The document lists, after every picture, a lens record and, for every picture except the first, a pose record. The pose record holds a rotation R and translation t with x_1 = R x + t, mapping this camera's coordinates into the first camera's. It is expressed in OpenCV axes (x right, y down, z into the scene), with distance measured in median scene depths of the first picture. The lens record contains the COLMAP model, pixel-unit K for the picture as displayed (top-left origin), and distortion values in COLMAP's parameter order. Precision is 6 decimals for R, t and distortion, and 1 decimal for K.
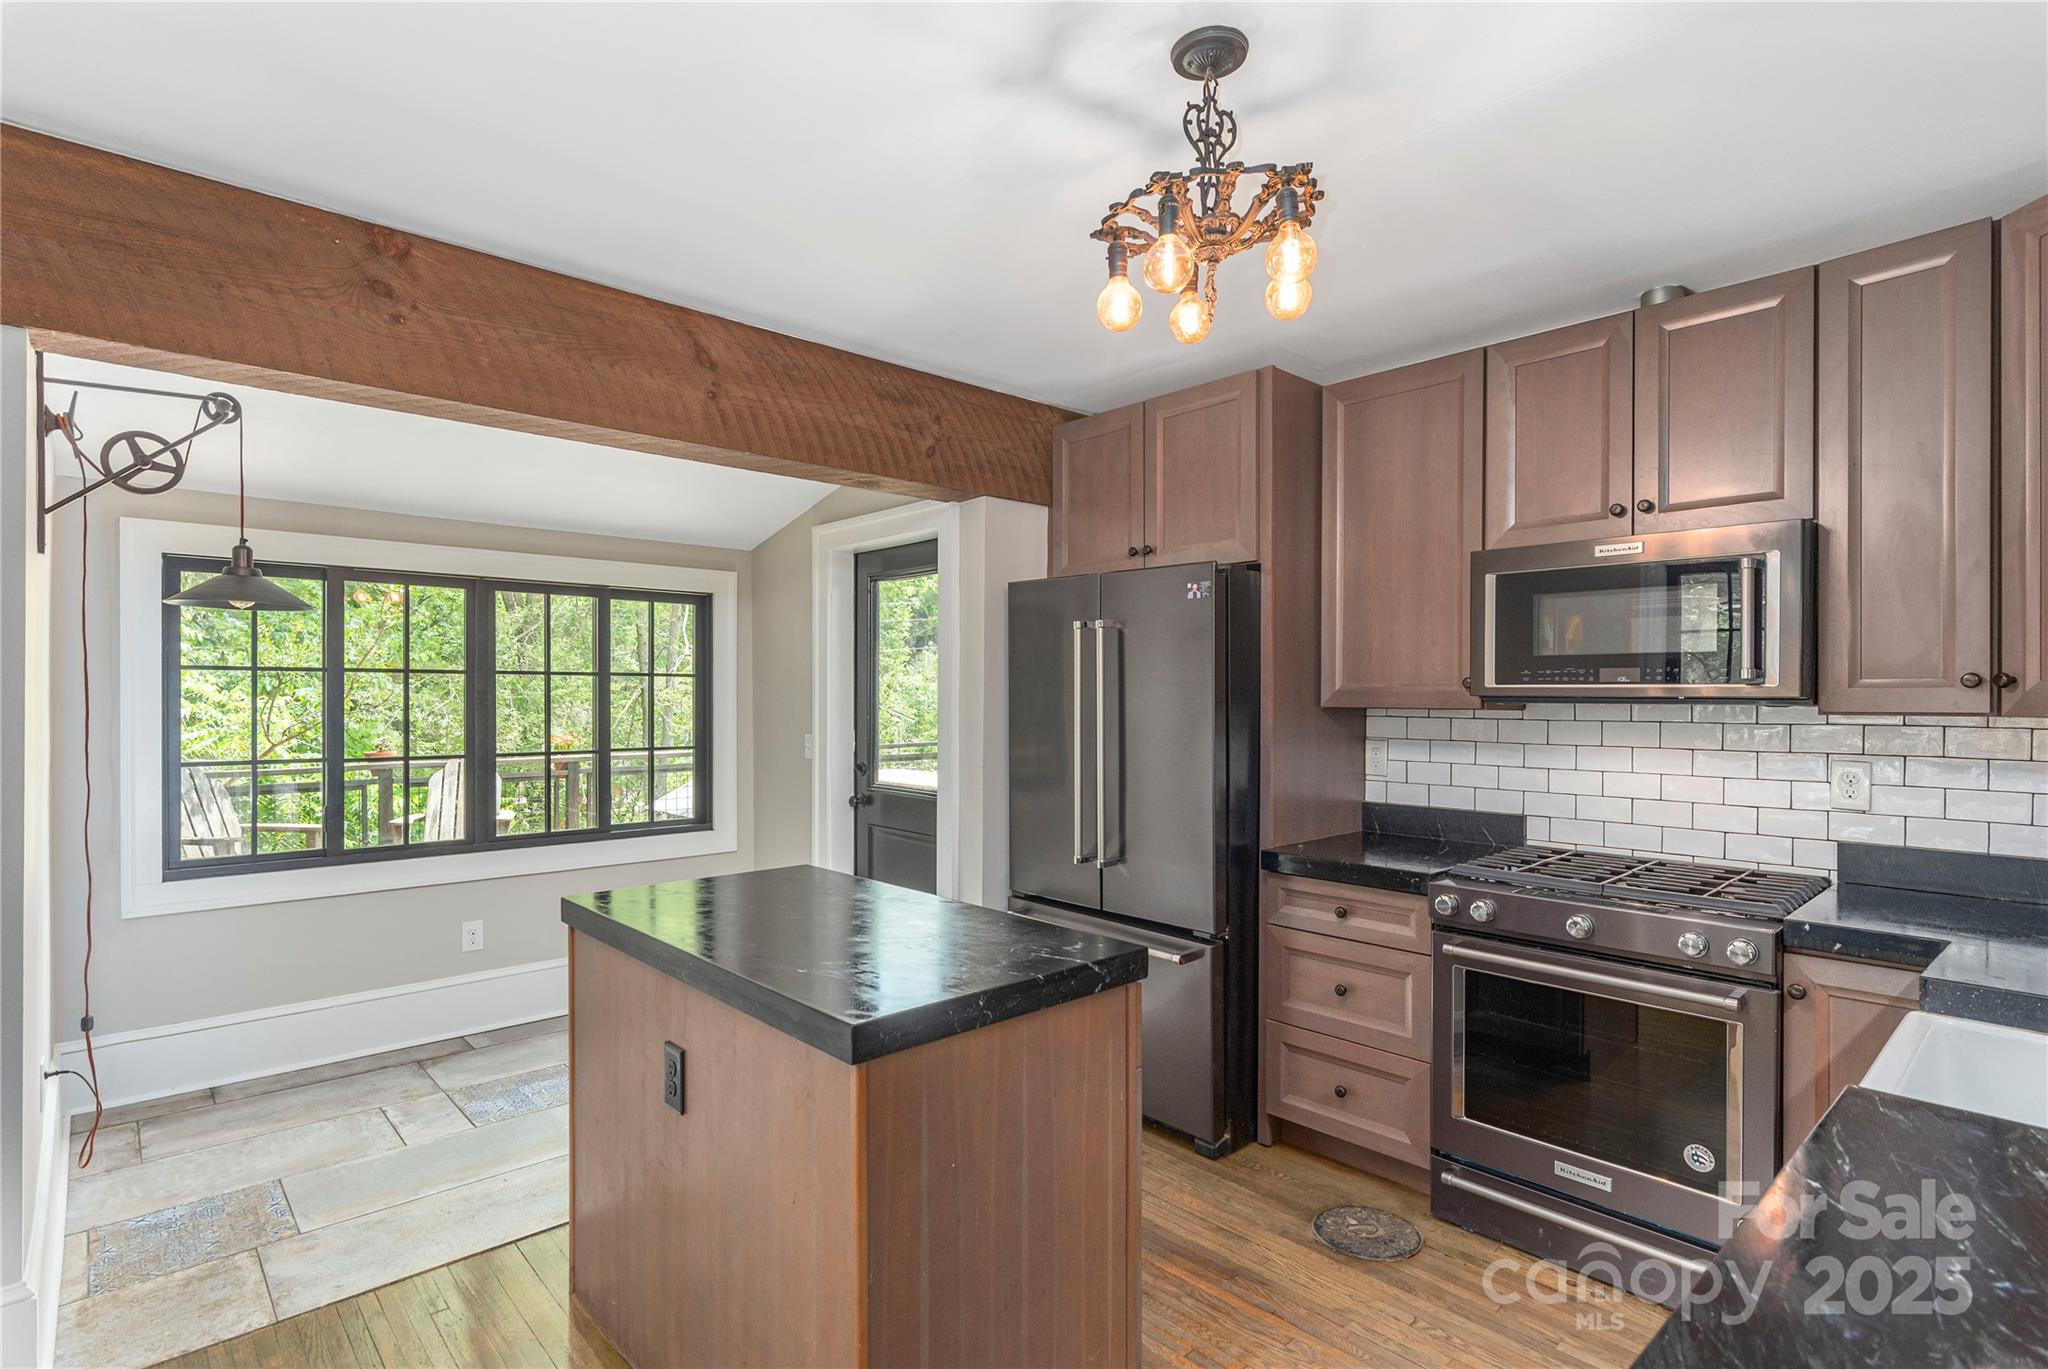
lens RADIAL K [[992.9, 0, 1009.2], [0, 992.9, 700.6], [0, 0, 1]] dist [0.015798, 0.000700]
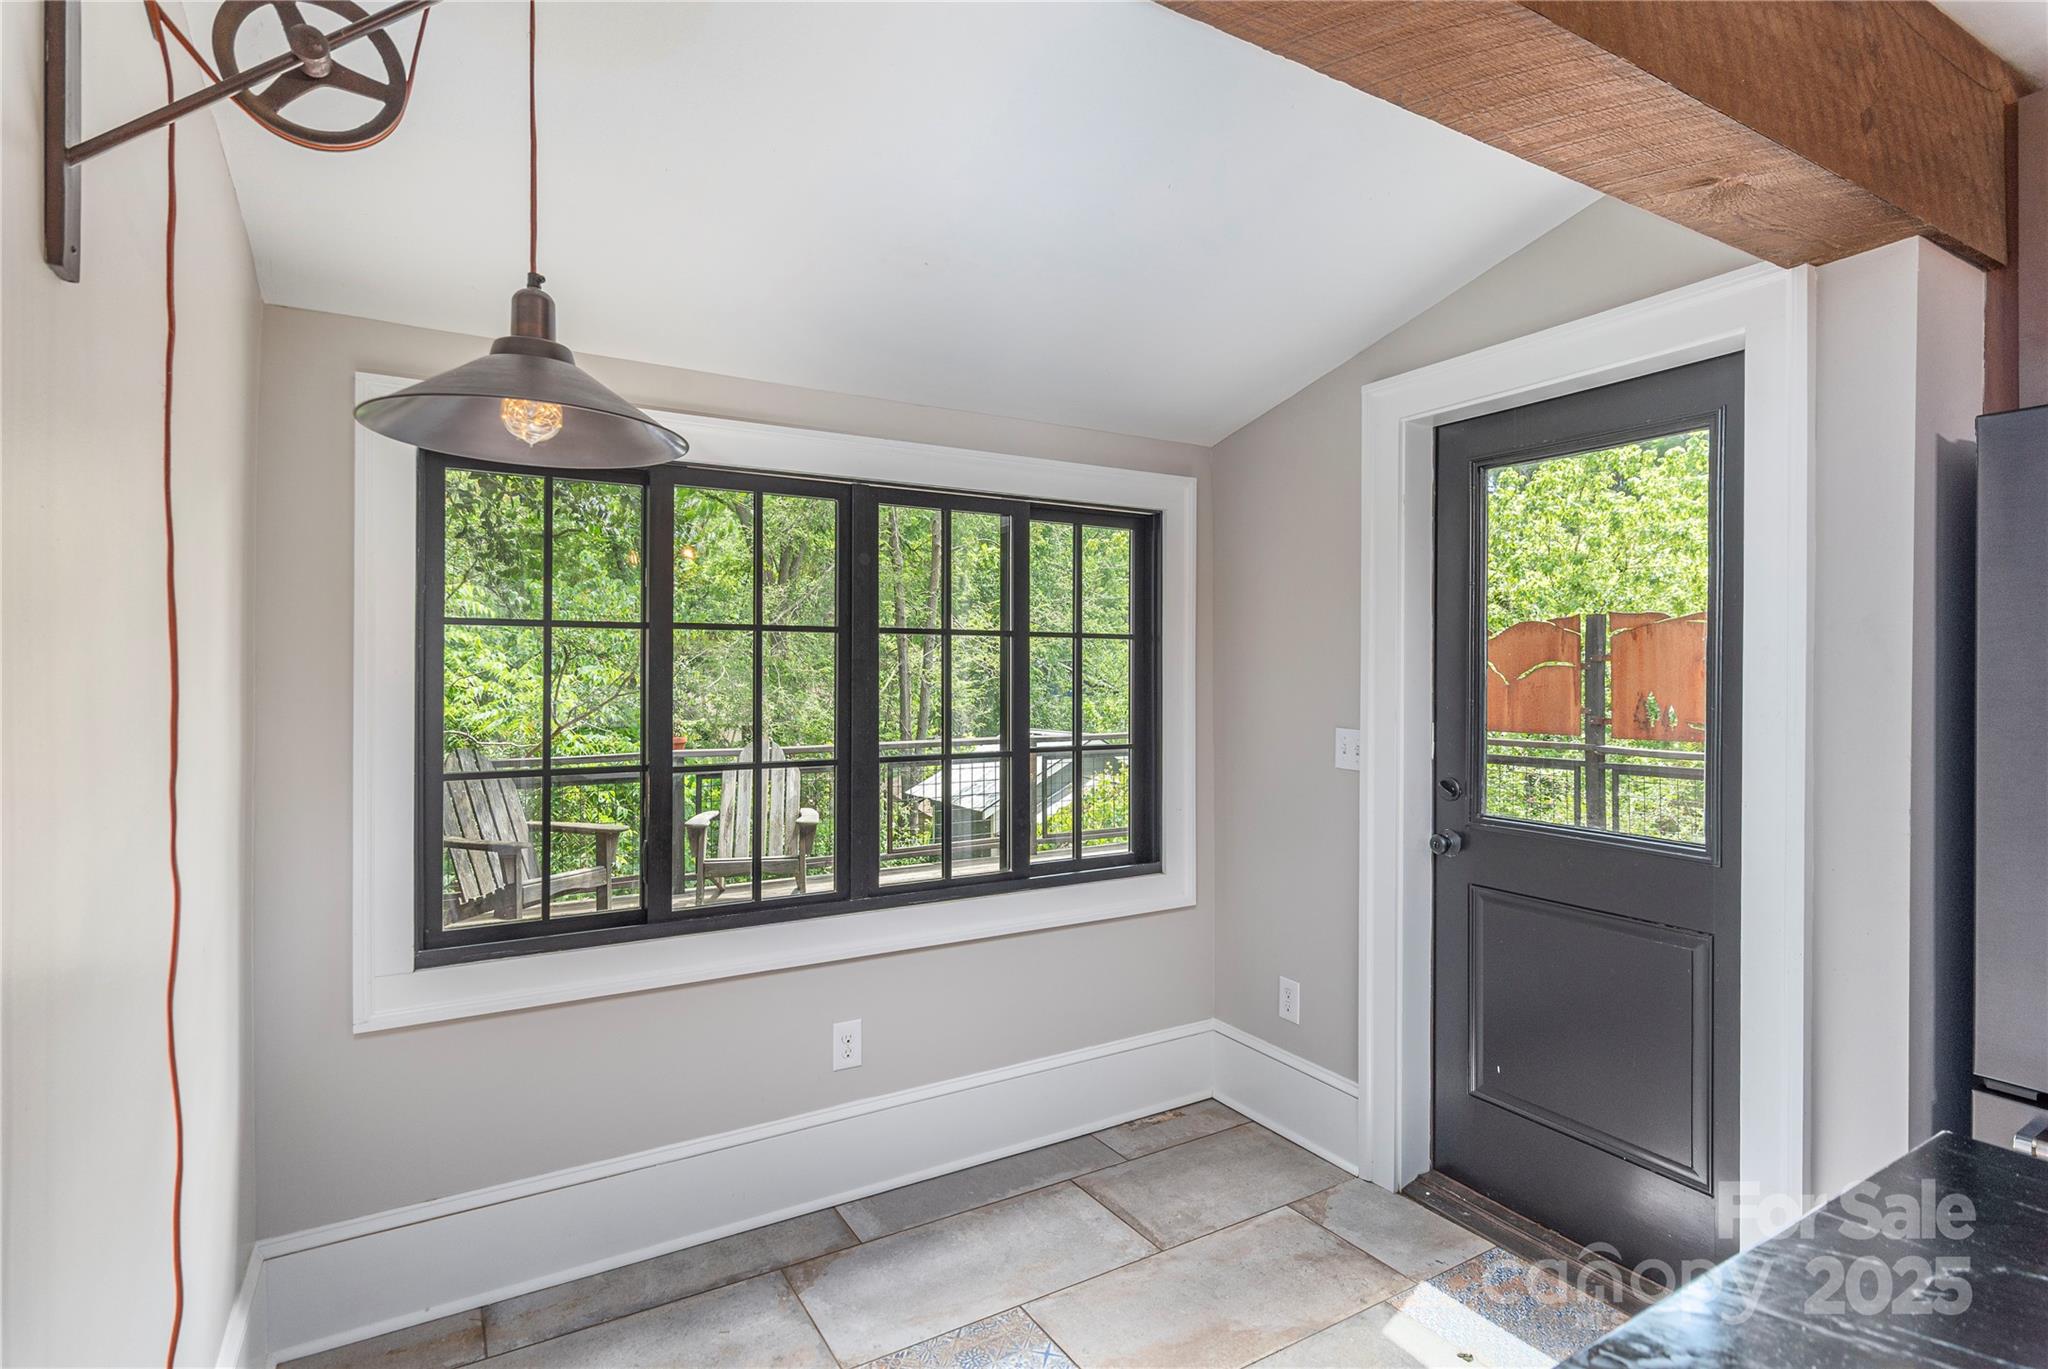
lens RADIAL K [[992.9, 0, 1031.2], [0, 992.9, 668.4], [0, 0, 1]] dist [0.015798, 0.000700]
pose [[0.982480, -0.003066, -0.186341, -0.358513], [0.000905, 0.999931, -0.011680, 0.004548], [0.186364, 0.011306, 0.982416, 0.467929]]
